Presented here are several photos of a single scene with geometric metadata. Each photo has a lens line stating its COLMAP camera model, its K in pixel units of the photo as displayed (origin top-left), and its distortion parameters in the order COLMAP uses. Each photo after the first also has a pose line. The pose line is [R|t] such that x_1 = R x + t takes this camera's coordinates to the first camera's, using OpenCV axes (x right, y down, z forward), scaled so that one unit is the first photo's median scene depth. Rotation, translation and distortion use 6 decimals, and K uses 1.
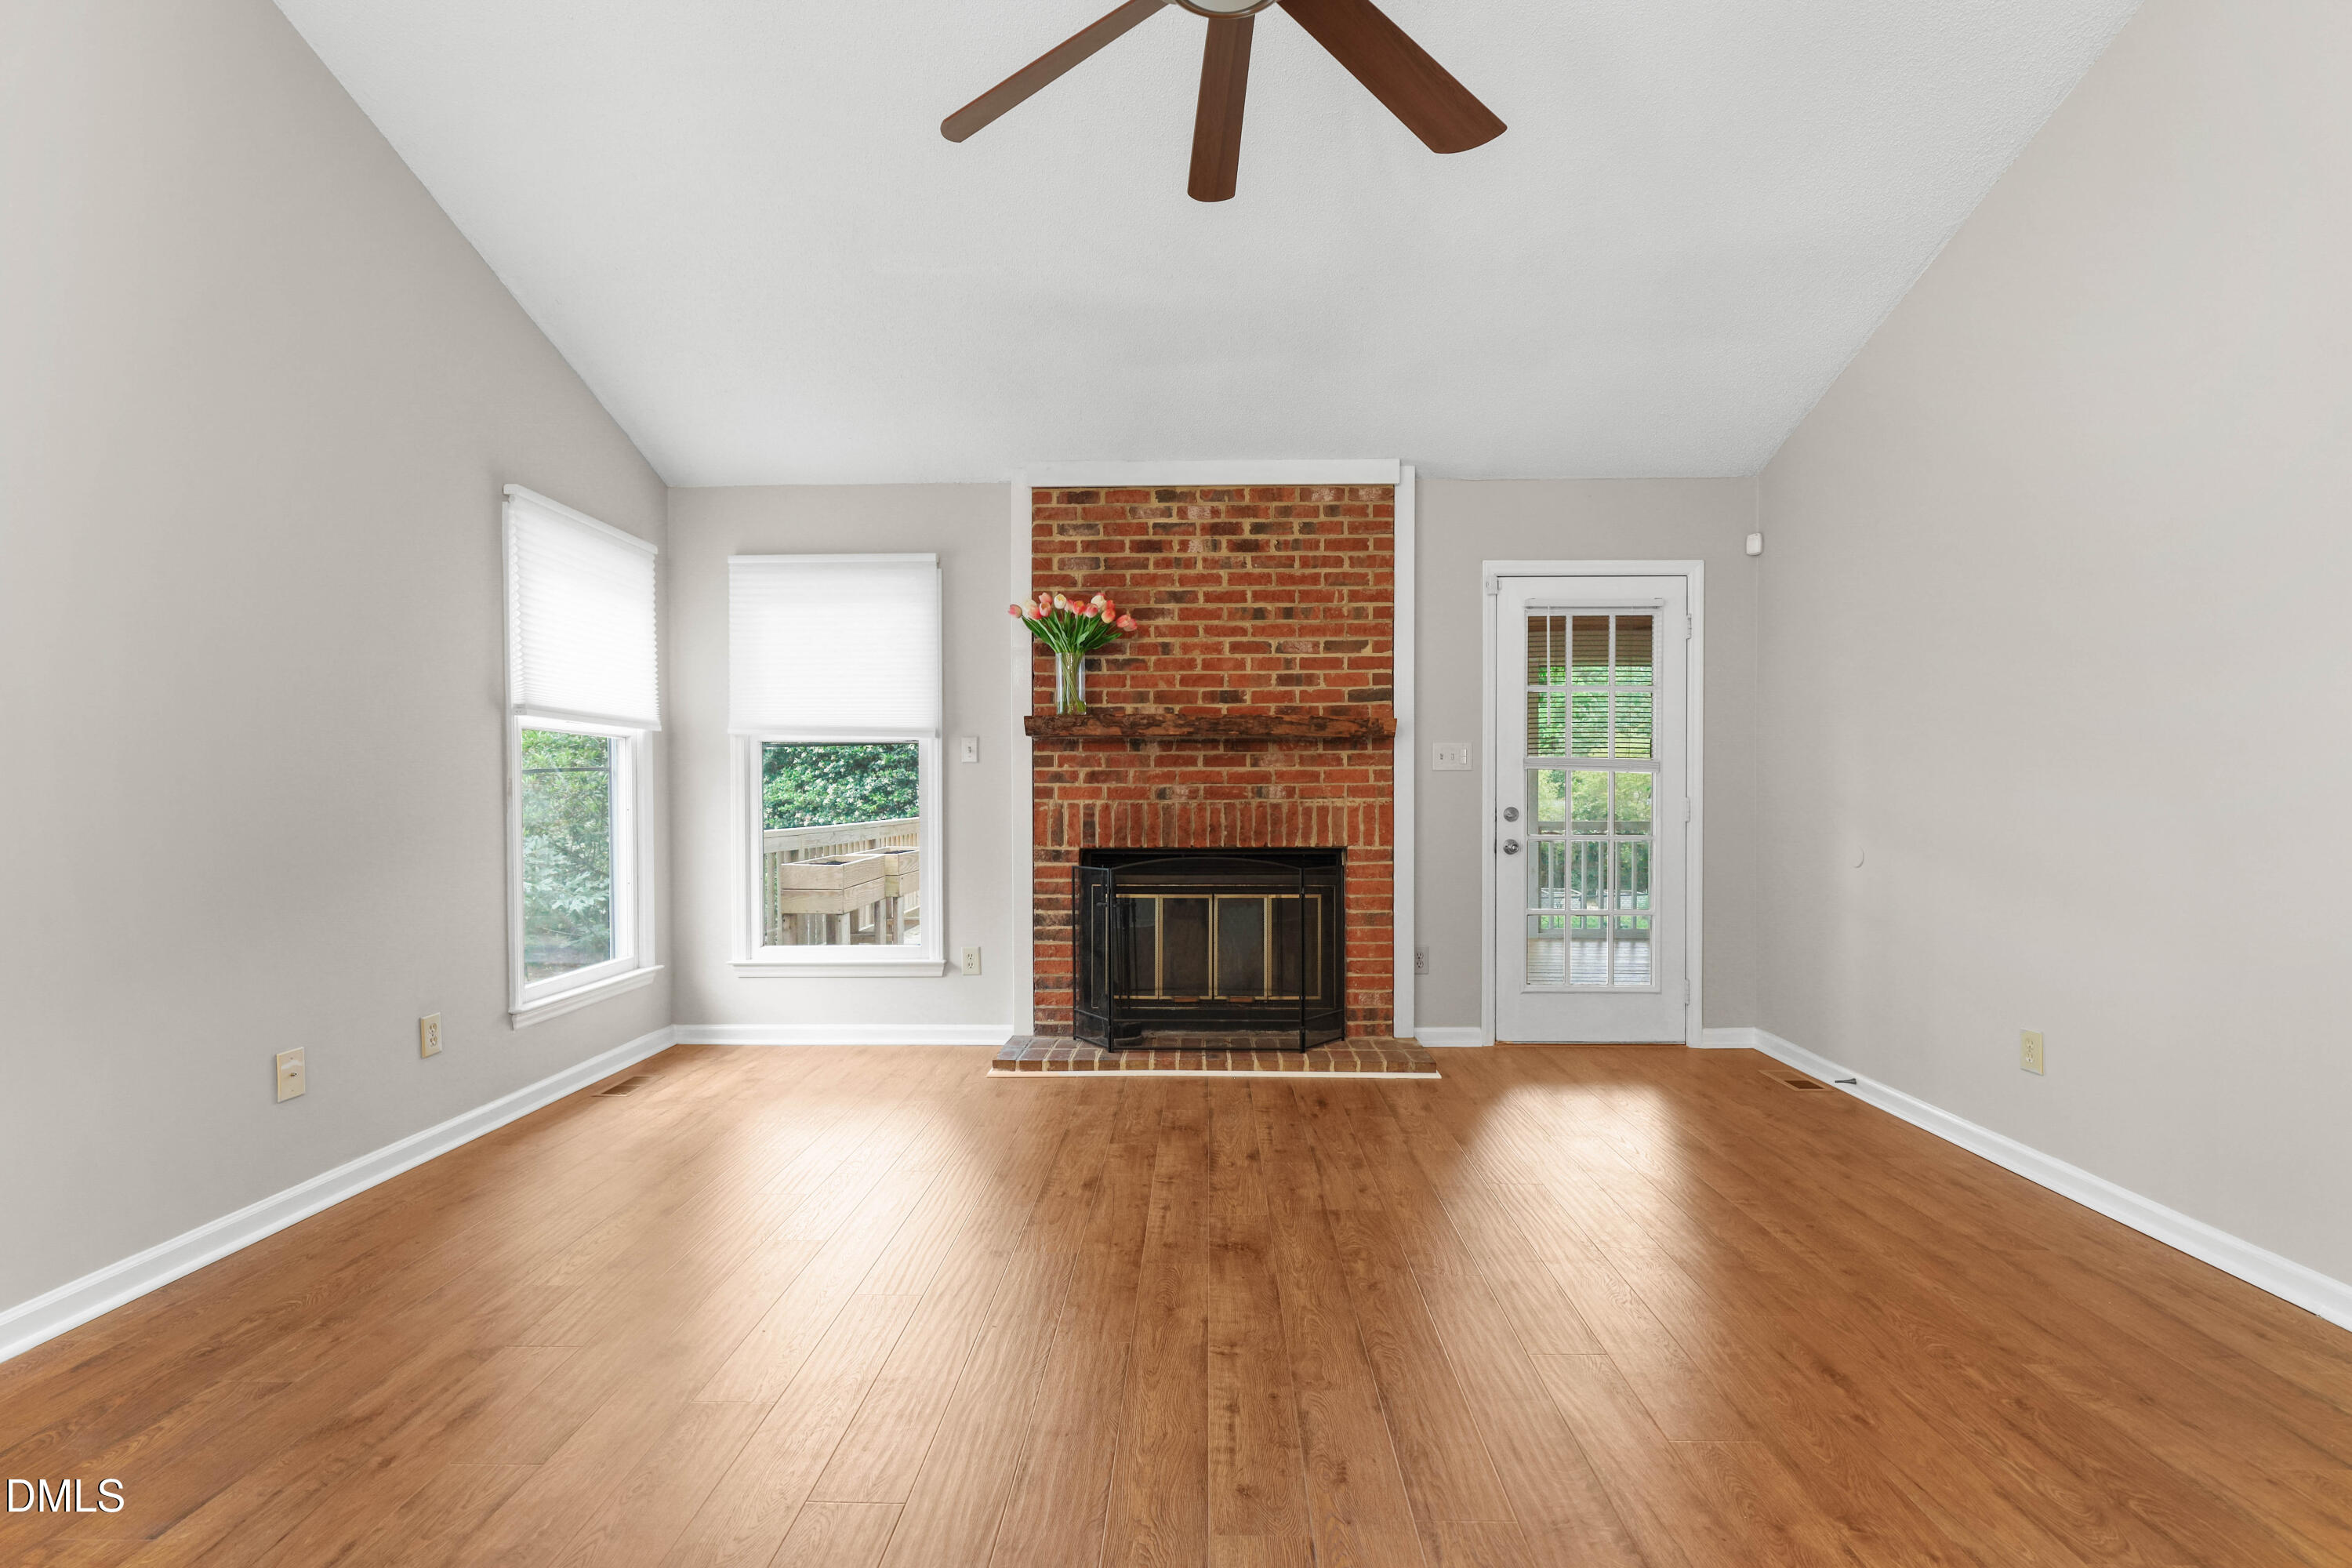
lens RADIAL K [[1079.0, 0, 1185.5], [0, 1079.0, 804.8], [0, 0, 1]] dist [0.002021, -0.000045]
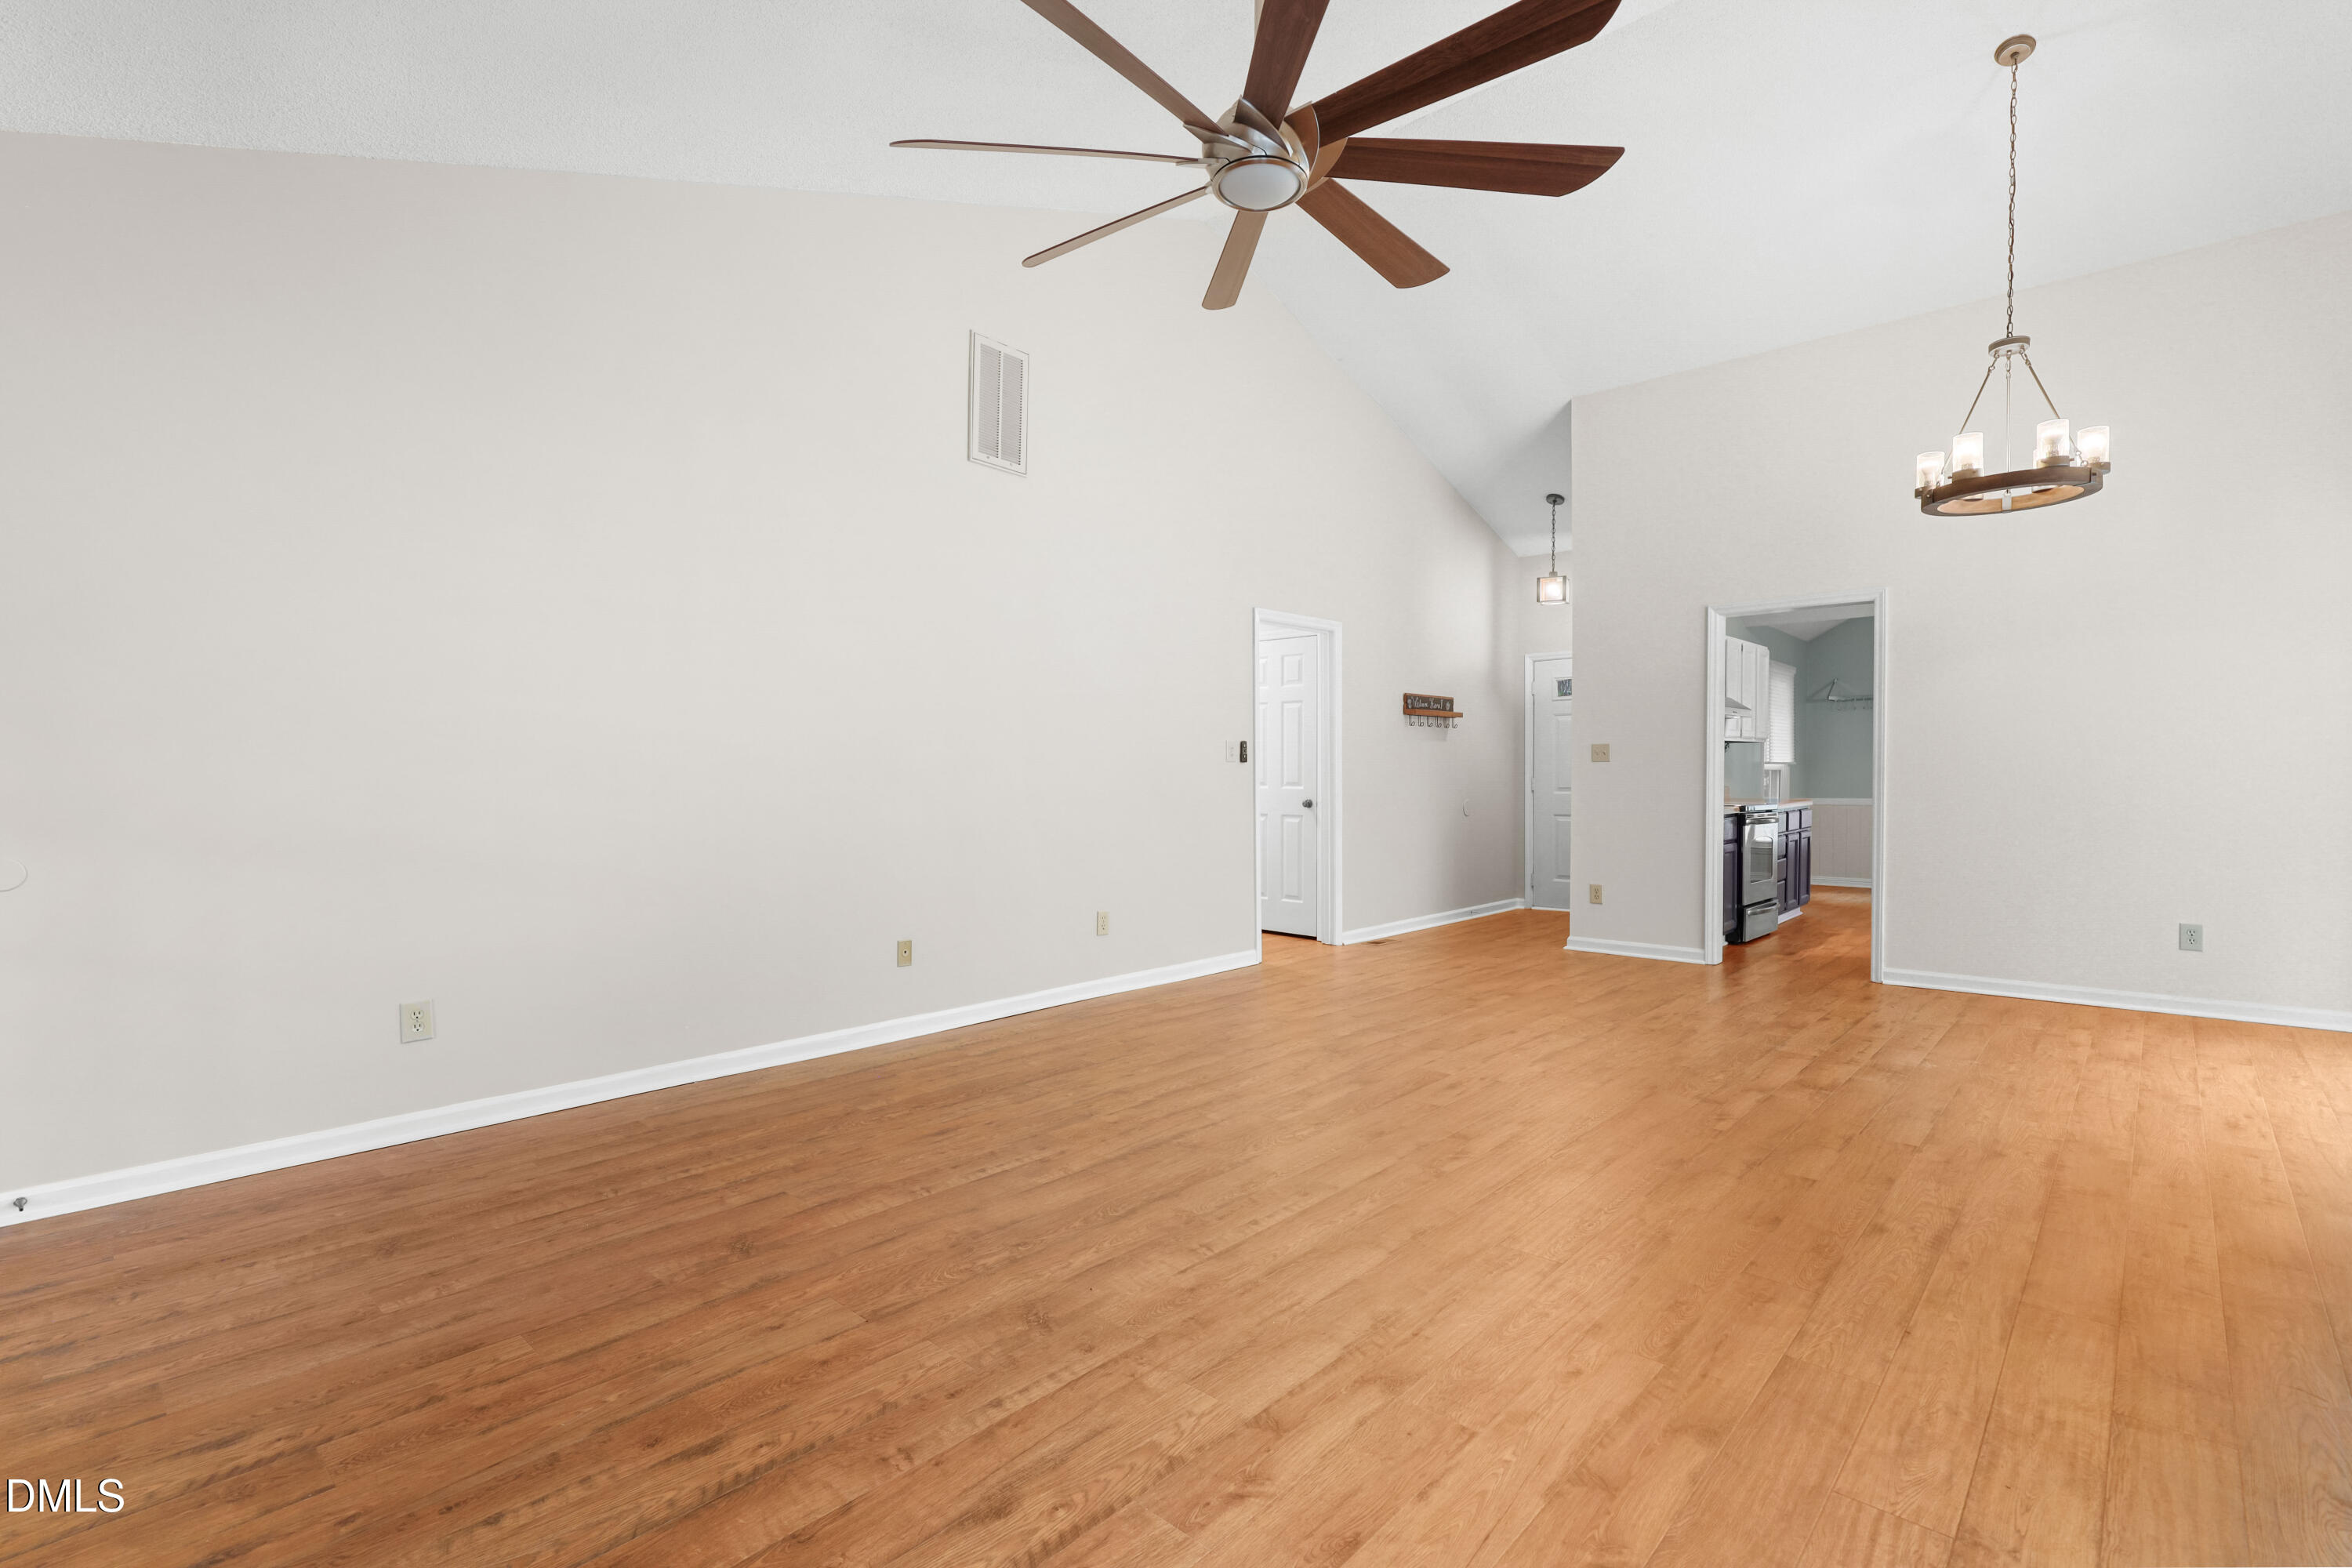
lens RADIAL K [[1075.1, 0, 1190.2], [0, 1075.1, 793.3], [0, 0, 1]] dist [-0.000452, 0.000370]
pose [[-0.753514, -0.006764, 0.657397, -0.337163], [0.011223, 0.999669, 0.023150, -0.009918], [-0.657336, 0.024822, -0.753189, 0.878961]]
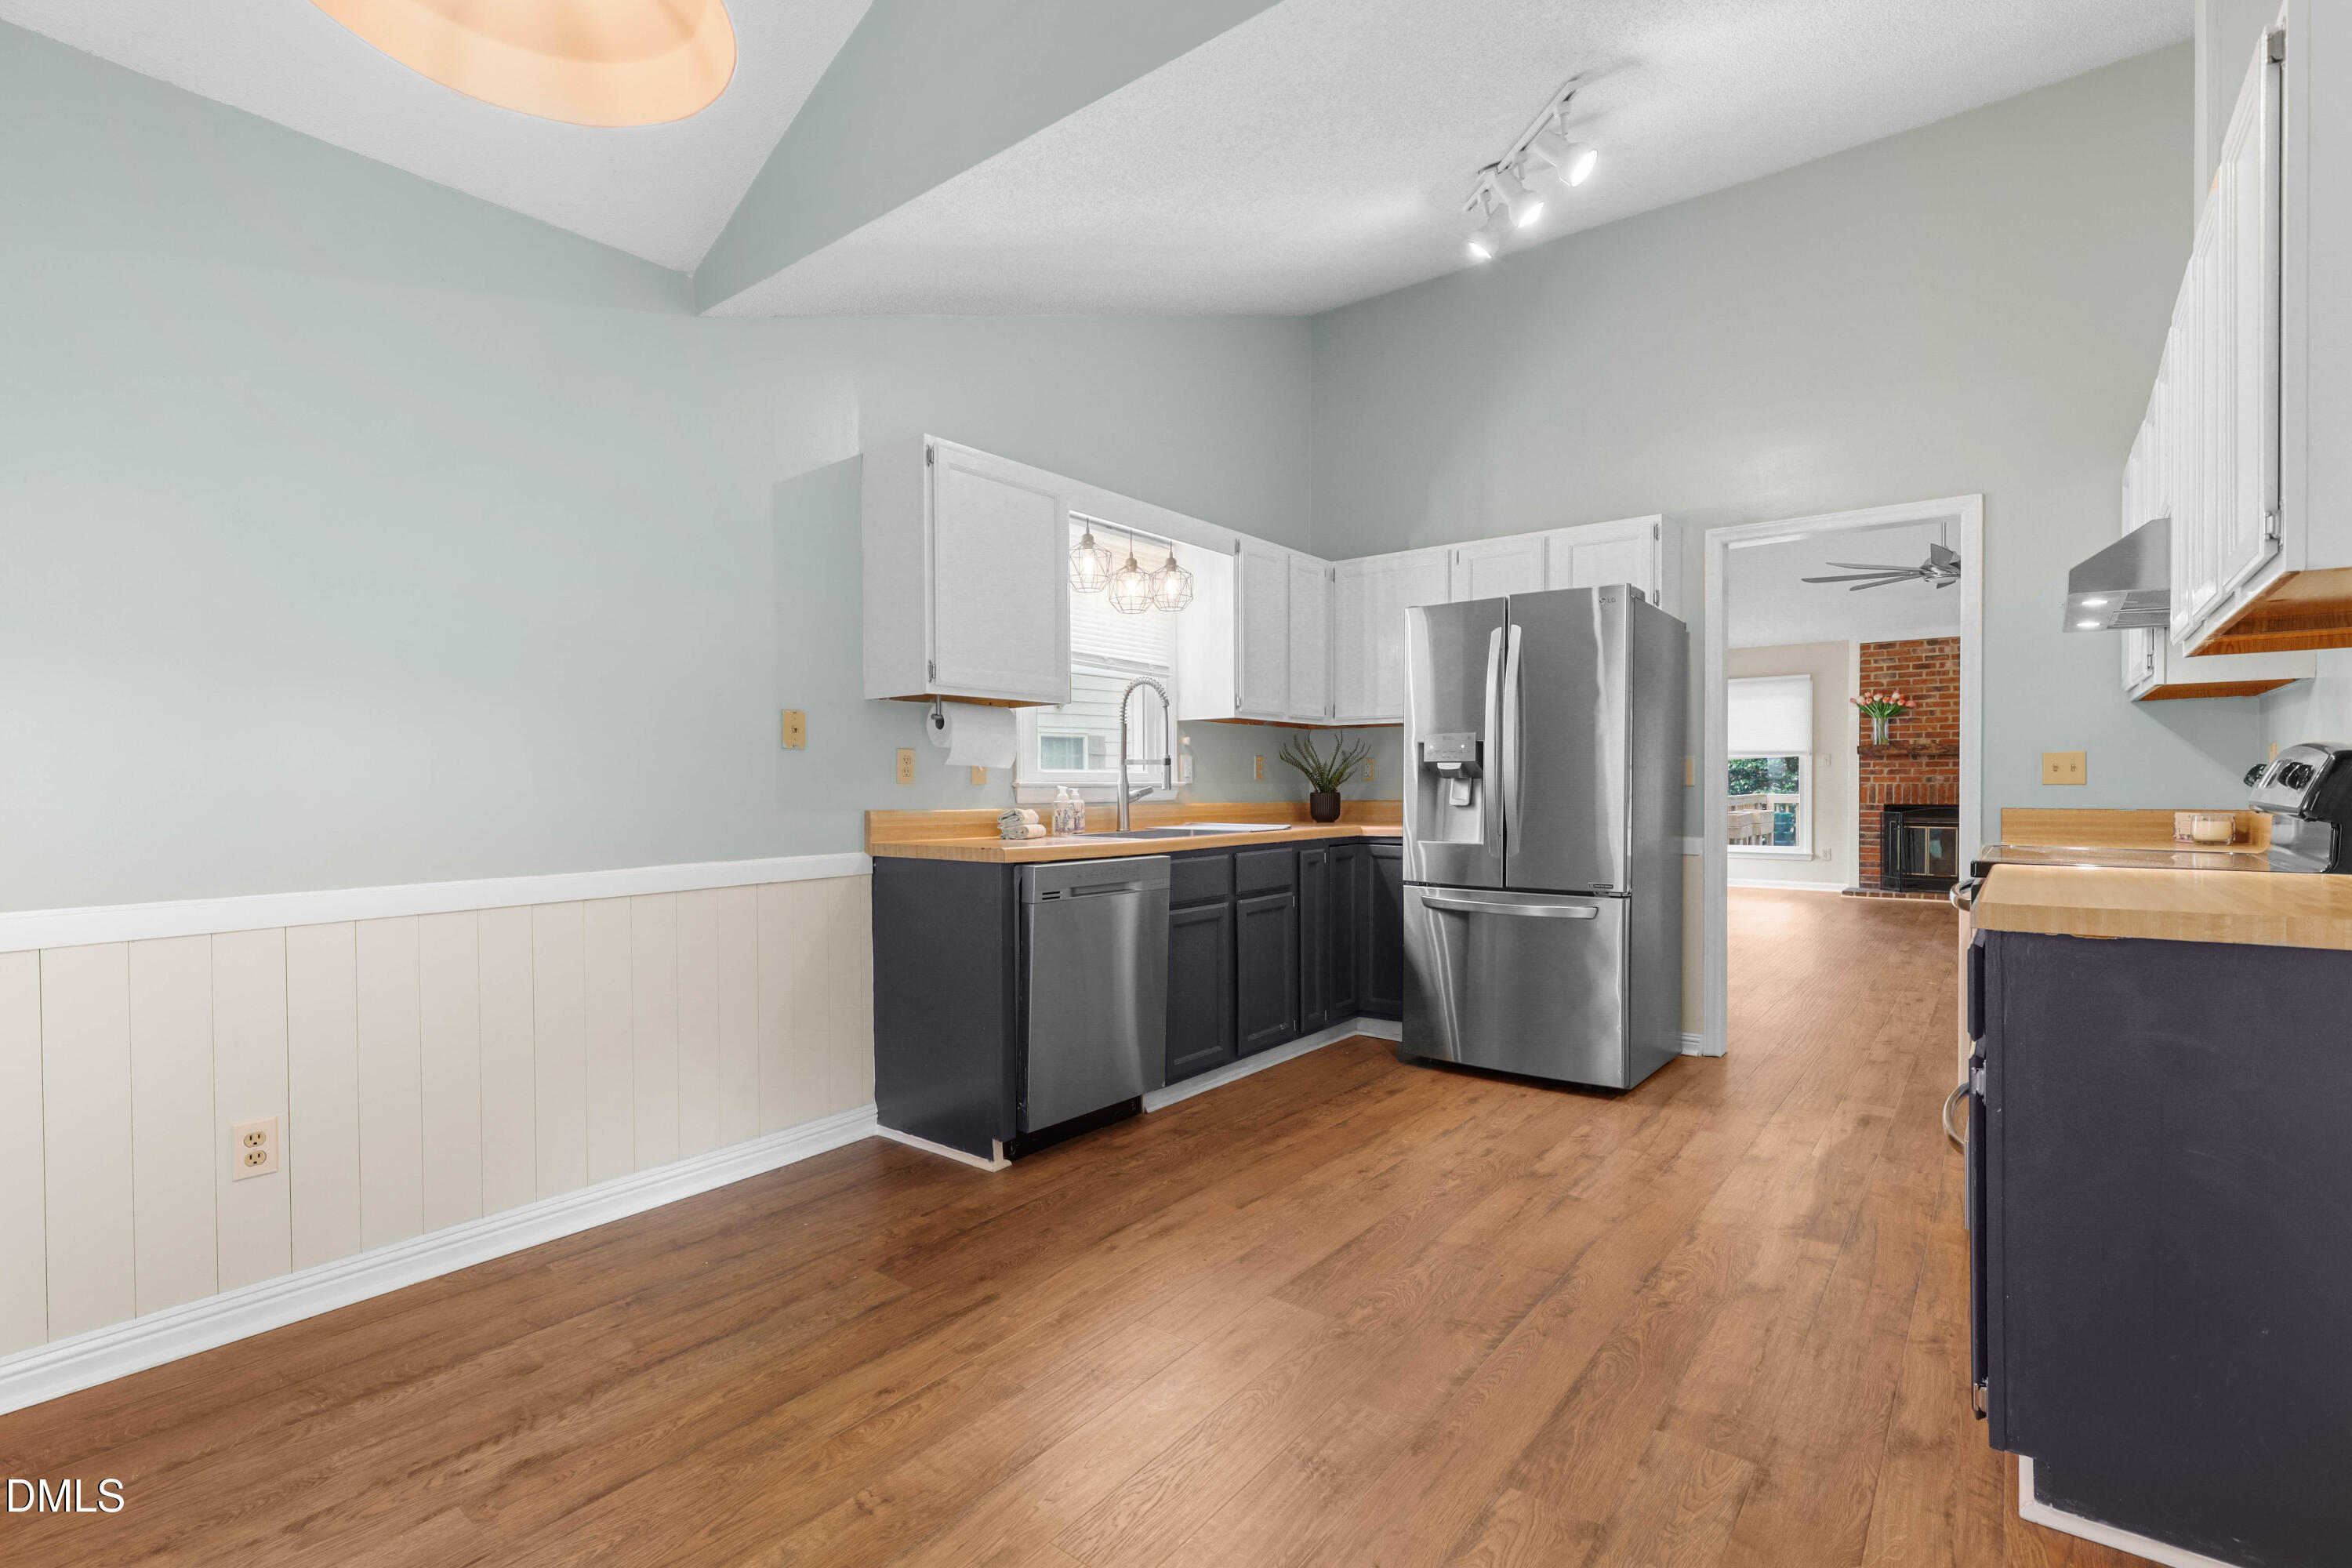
lens RADIAL K [[1075.1, 0, 1190.2], [0, 1075.1, 793.3], [0, 0, 1]] dist [-0.000452, 0.000370]
pose [[0.804764, 0.005662, -0.593568, 0.065703], [-0.004154, 0.999984, 0.003907, 0.015467], [0.593580, -0.000678, 0.804775, -1.634696]]
